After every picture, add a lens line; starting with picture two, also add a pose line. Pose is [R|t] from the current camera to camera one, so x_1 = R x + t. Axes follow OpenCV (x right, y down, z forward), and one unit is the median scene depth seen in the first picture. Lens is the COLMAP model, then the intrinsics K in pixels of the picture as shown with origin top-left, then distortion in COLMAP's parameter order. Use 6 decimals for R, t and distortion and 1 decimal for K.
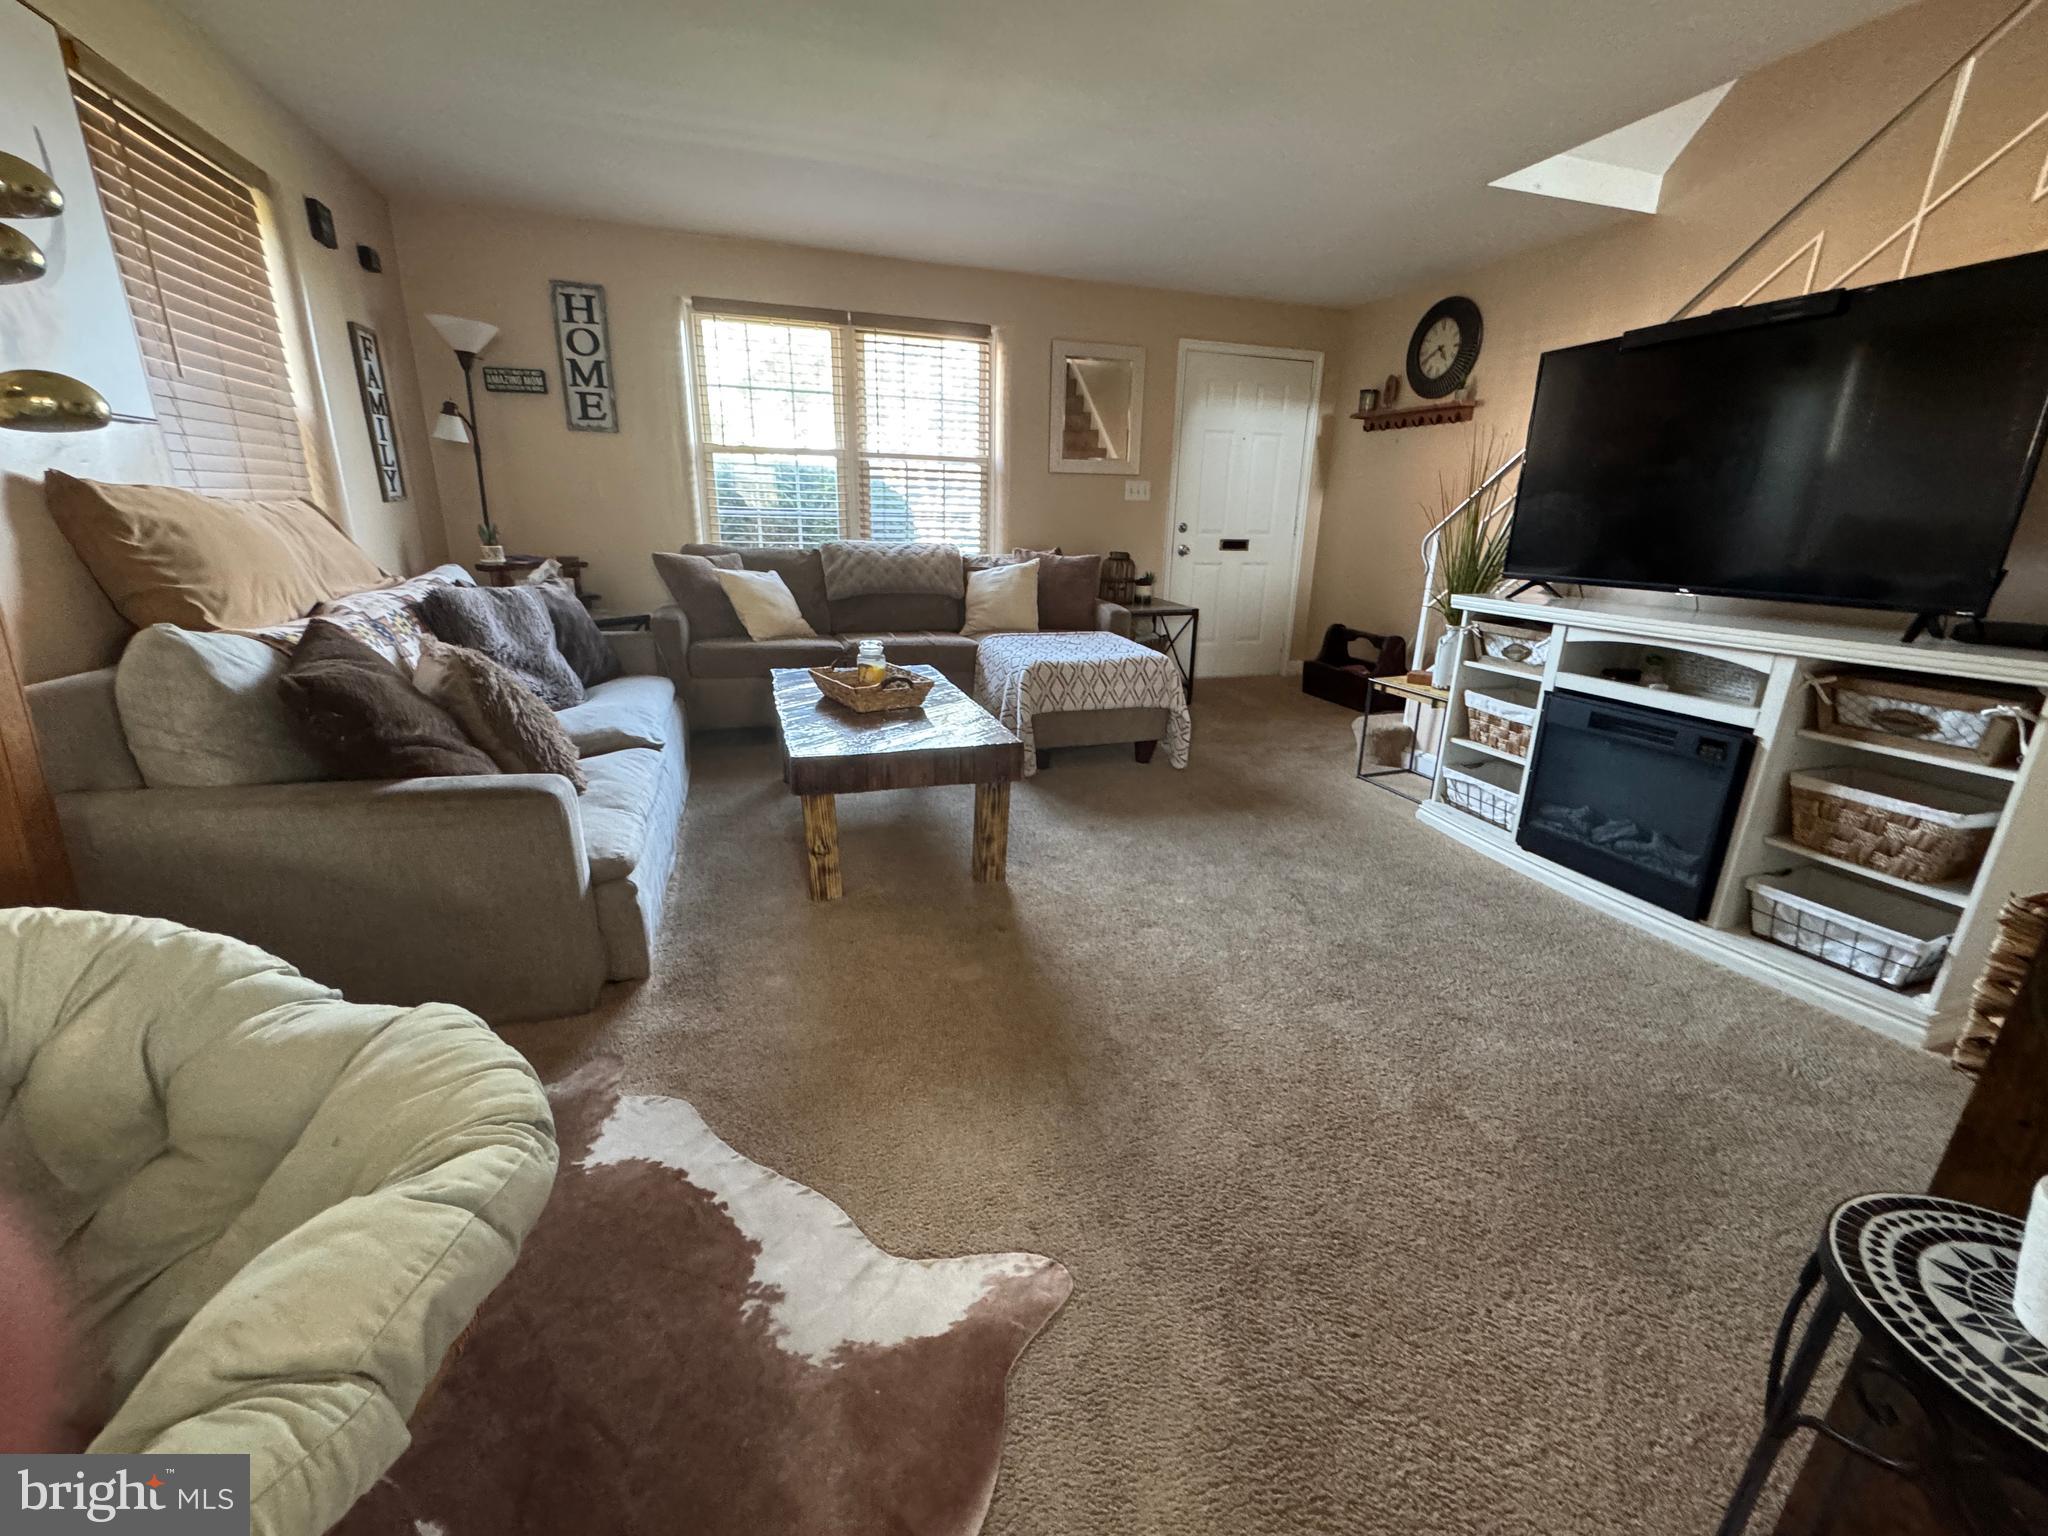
lens RADIAL K [[810.2, 0, 999.2], [0, 810.2, 774.5], [0, 0, 1]] dist [-0.003354, -0.000047]
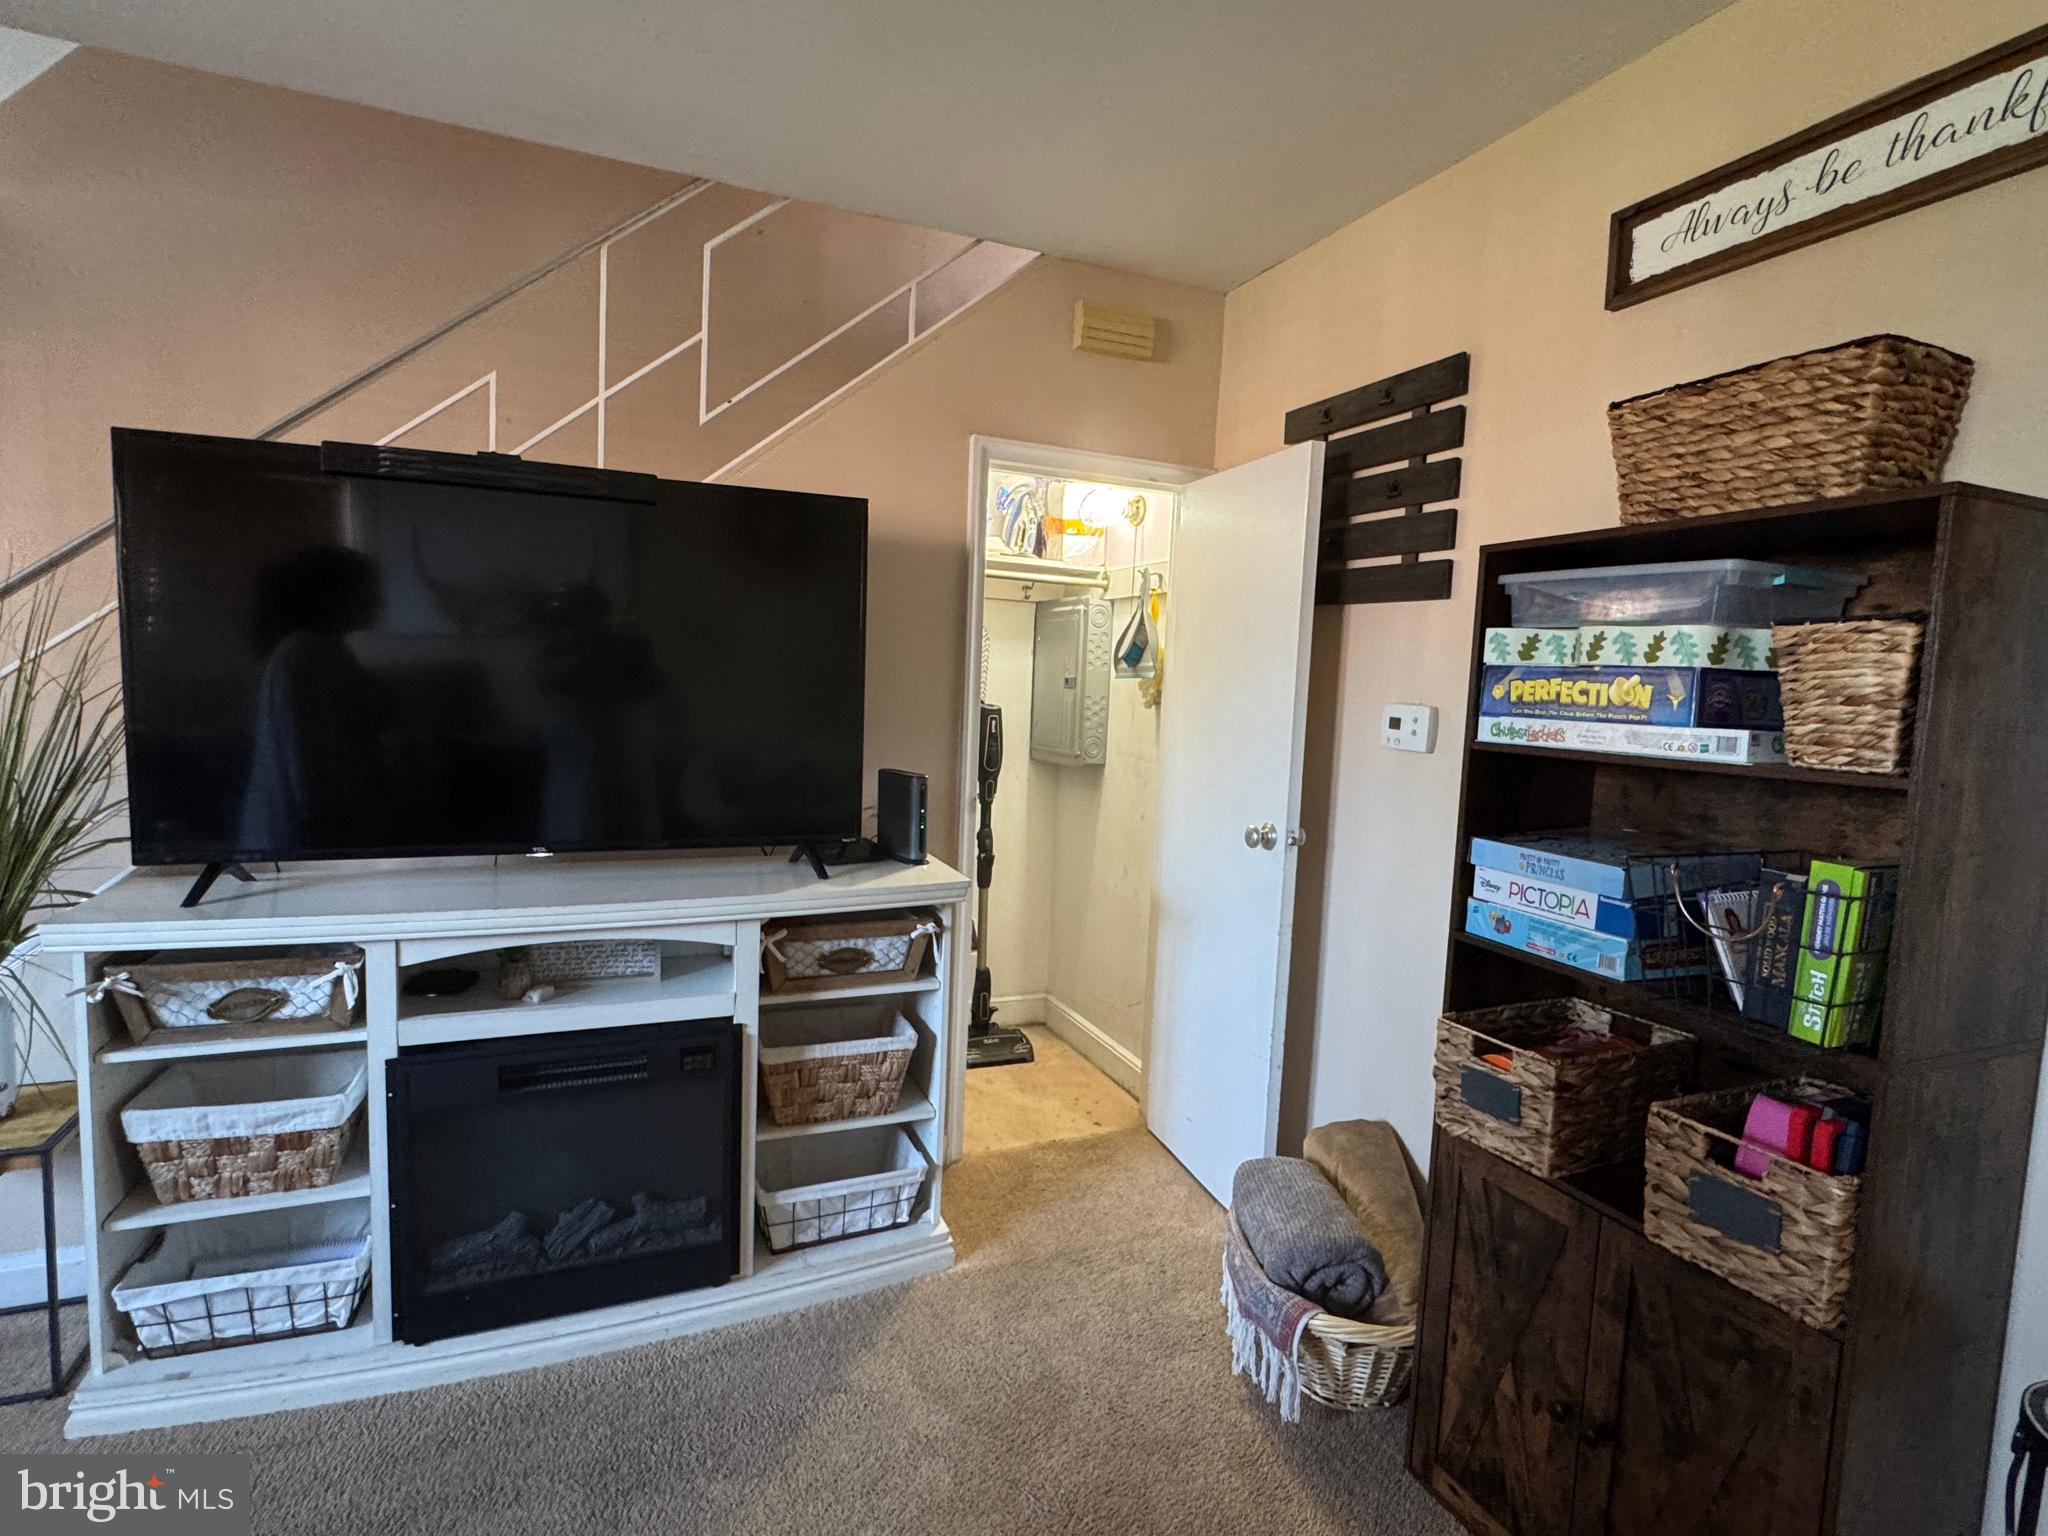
lens RADIAL K [[1018.5, 0, 1035.3], [0, 1018.5, 764.1], [0, 0, 1]] dist [-0.004011, 0.001432]
pose [[-0.102444, -0.104296, 0.989256, -0.016812], [0.266627, 0.955220, 0.128319, -0.248377], [-0.958340, 0.276908, -0.070049, 0.545814]]
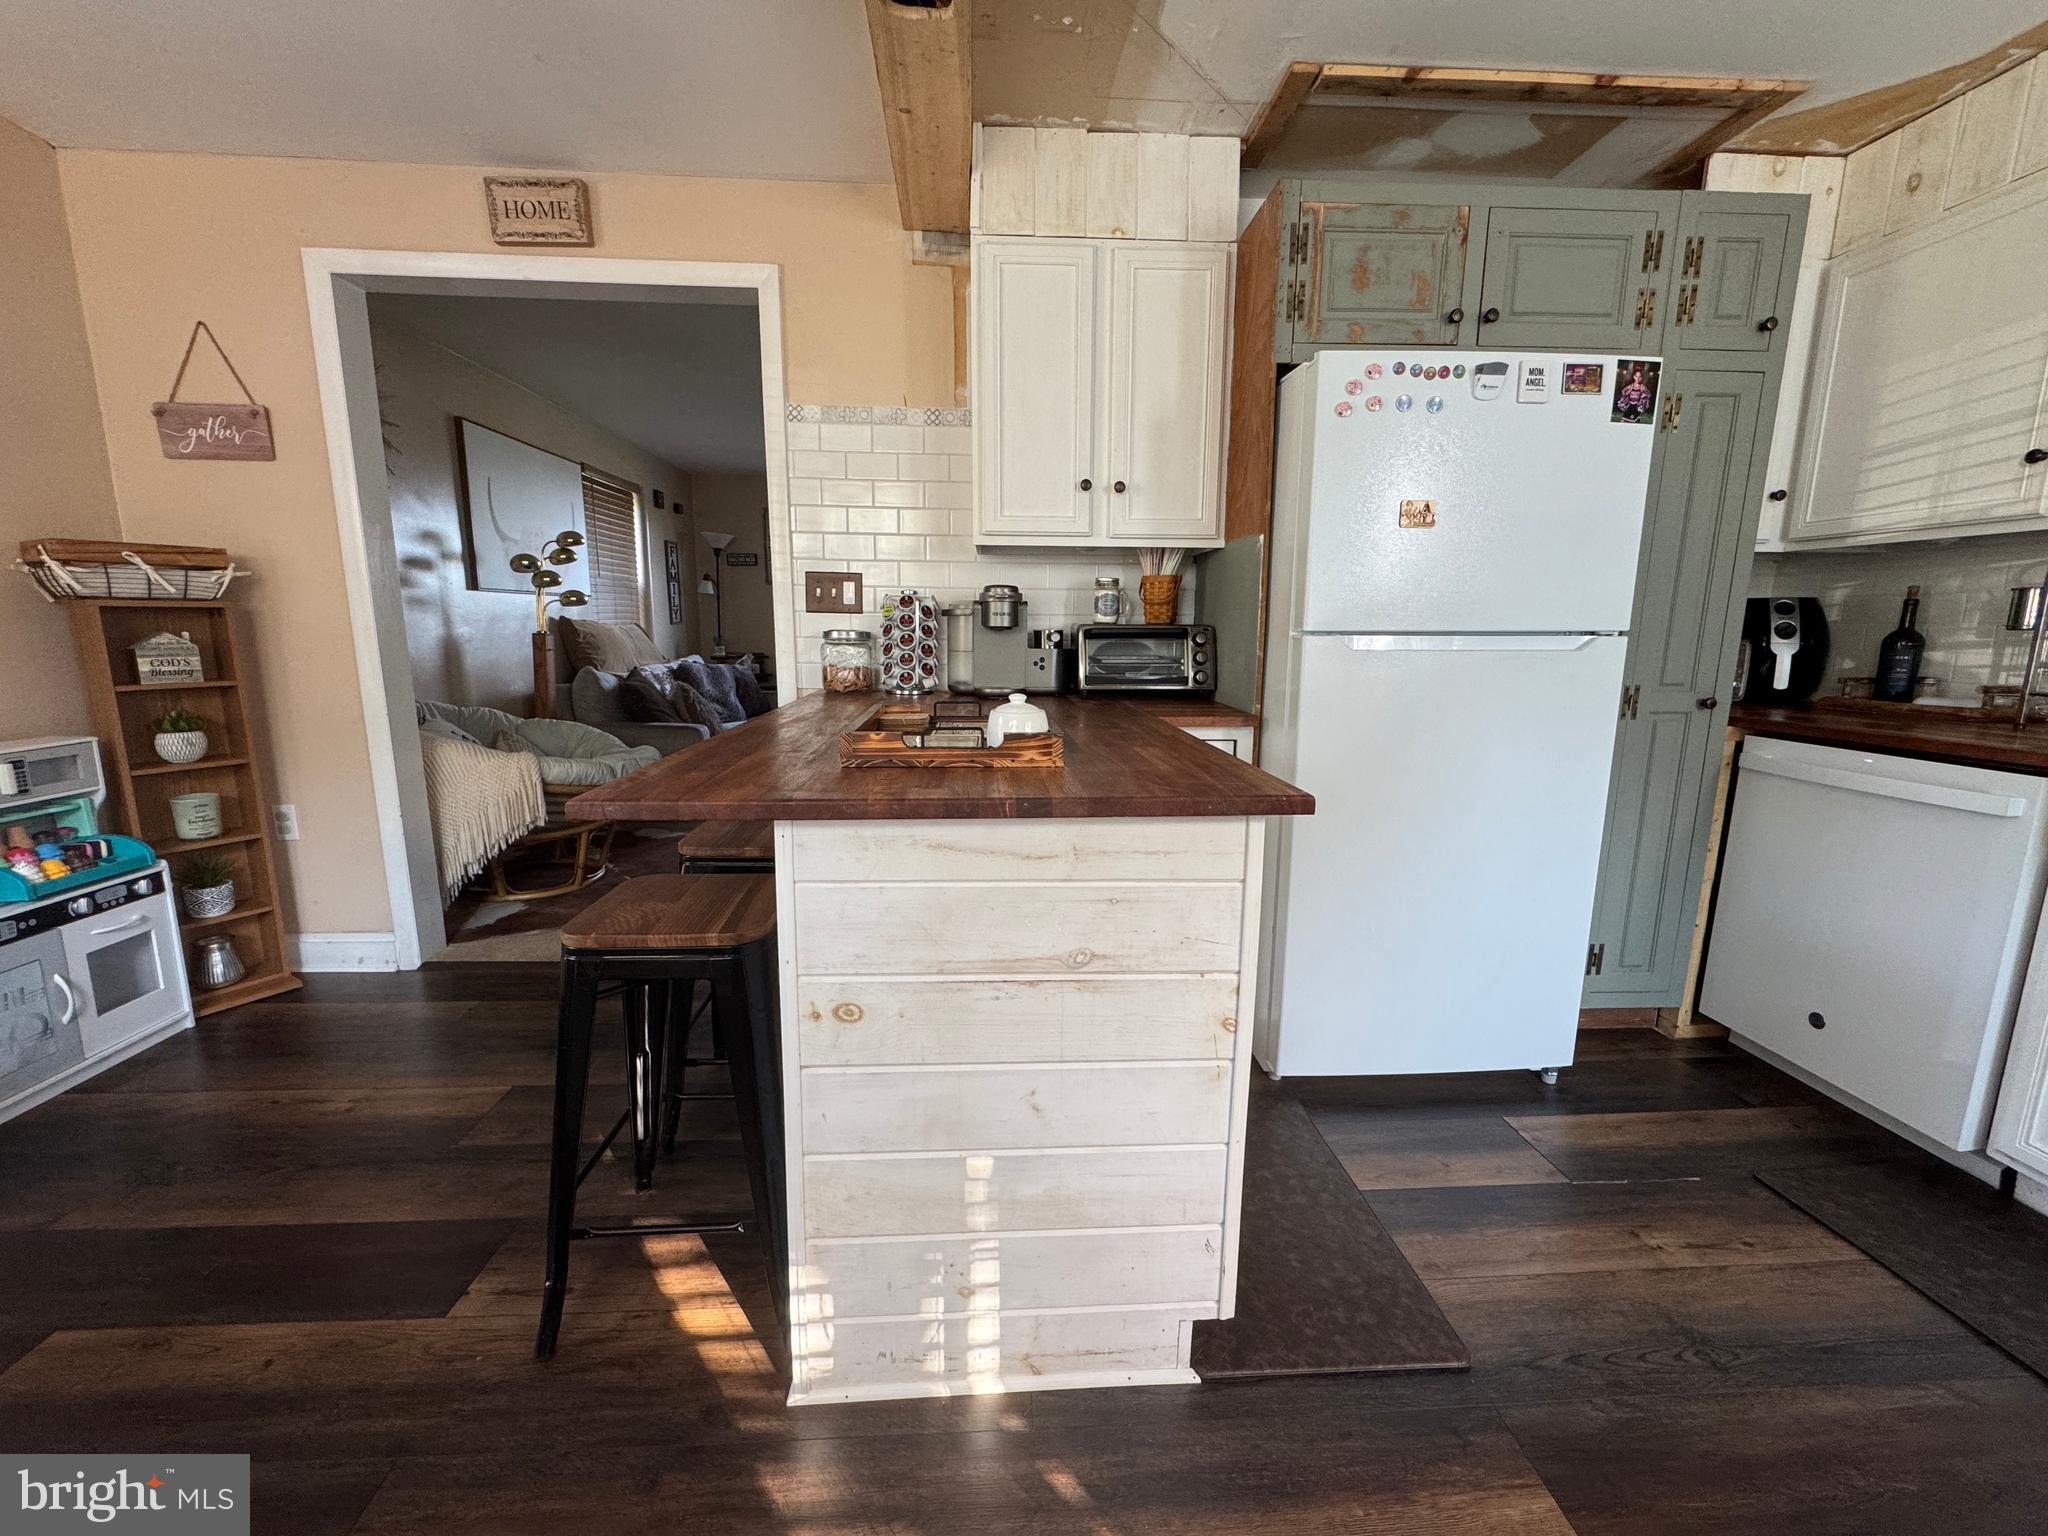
lens RADIAL K [[810.2, 0, 1021.9], [0, 810.2, 769.5], [0, 0, 1]] dist [-0.003354, -0.000047]
pose [[0.970094, 0.030840, -0.240764, 0.709040], [-0.064195, 0.989176, -0.131948, 0.277342], [0.234089, 0.143458, 0.961573, -0.823213]]
